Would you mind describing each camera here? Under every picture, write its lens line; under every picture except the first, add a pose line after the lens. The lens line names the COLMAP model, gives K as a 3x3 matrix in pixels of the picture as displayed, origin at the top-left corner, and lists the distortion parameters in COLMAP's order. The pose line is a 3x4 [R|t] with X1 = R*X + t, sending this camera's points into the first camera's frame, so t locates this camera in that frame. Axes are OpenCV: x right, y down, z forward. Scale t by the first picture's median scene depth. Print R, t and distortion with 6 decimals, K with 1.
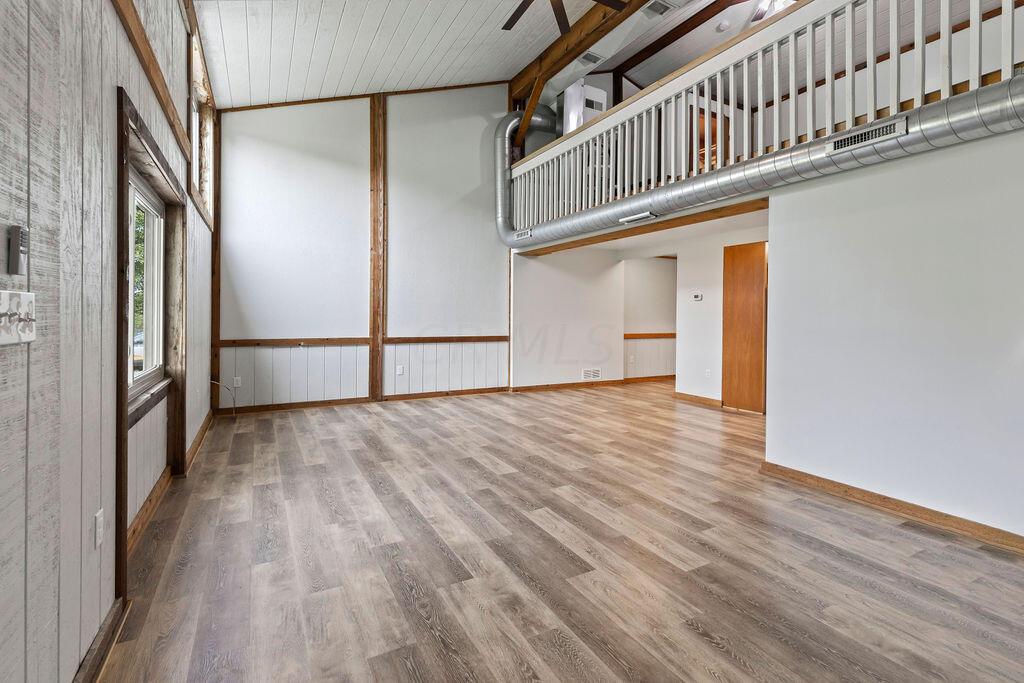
lens RADIAL K [[476.9, 0, 512.5], [0, 476.9, 312.8], [0, 0, 1]] dist [0.011835, 0.000037]
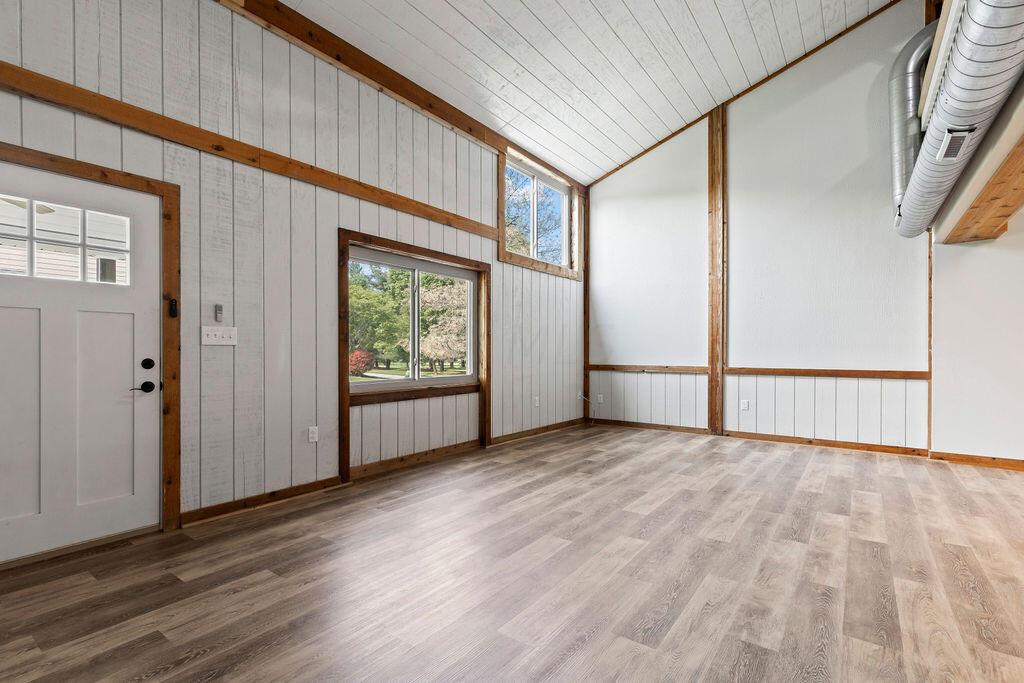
lens RADIAL K [[471.1, 0, 503.9], [0, 471.1, 348.2], [0, 0, 1]] dist [0.006180, -0.000271]
pose [[0.415295, -0.013471, -0.909587, 0.665683], [0.006857, 0.999908, -0.011678, 0.039292], [0.909661, -0.001387, 0.415349, 0.404552]]
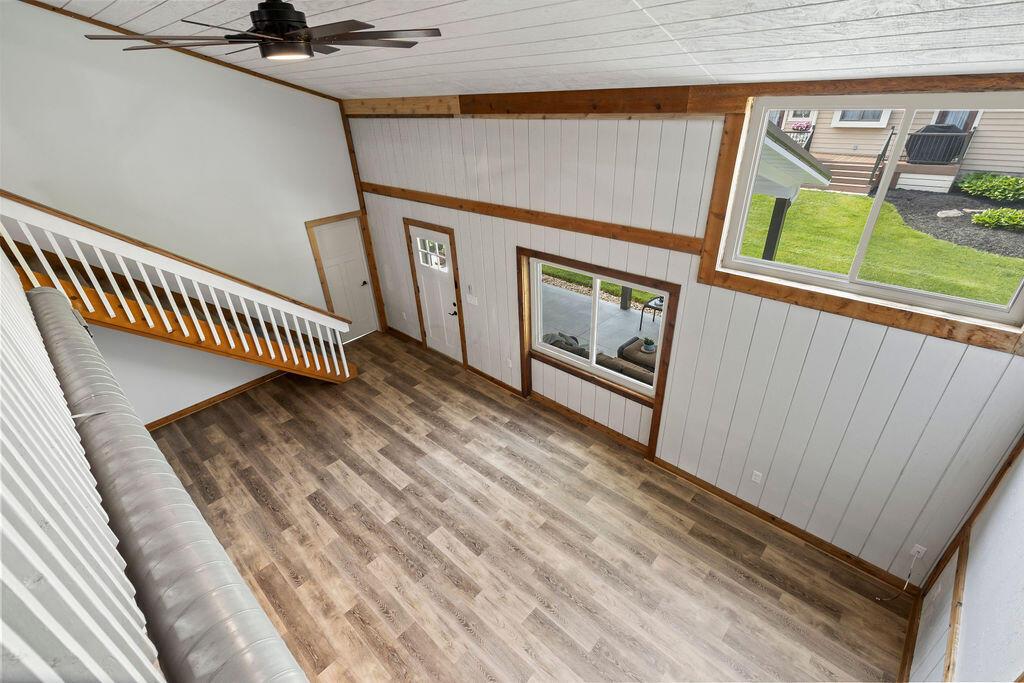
lens RADIAL K [[454.9, 0, 512.0], [0, 454.9, 341.5], [0, 0, 1]] dist [0.013980, -0.000089]
pose [[-0.944599, 0.184493, -0.271467, 0.030998], [0.035702, 0.879919, 0.473780, -0.636961], [0.326278, 0.437840, -0.837758, 1.784164]]
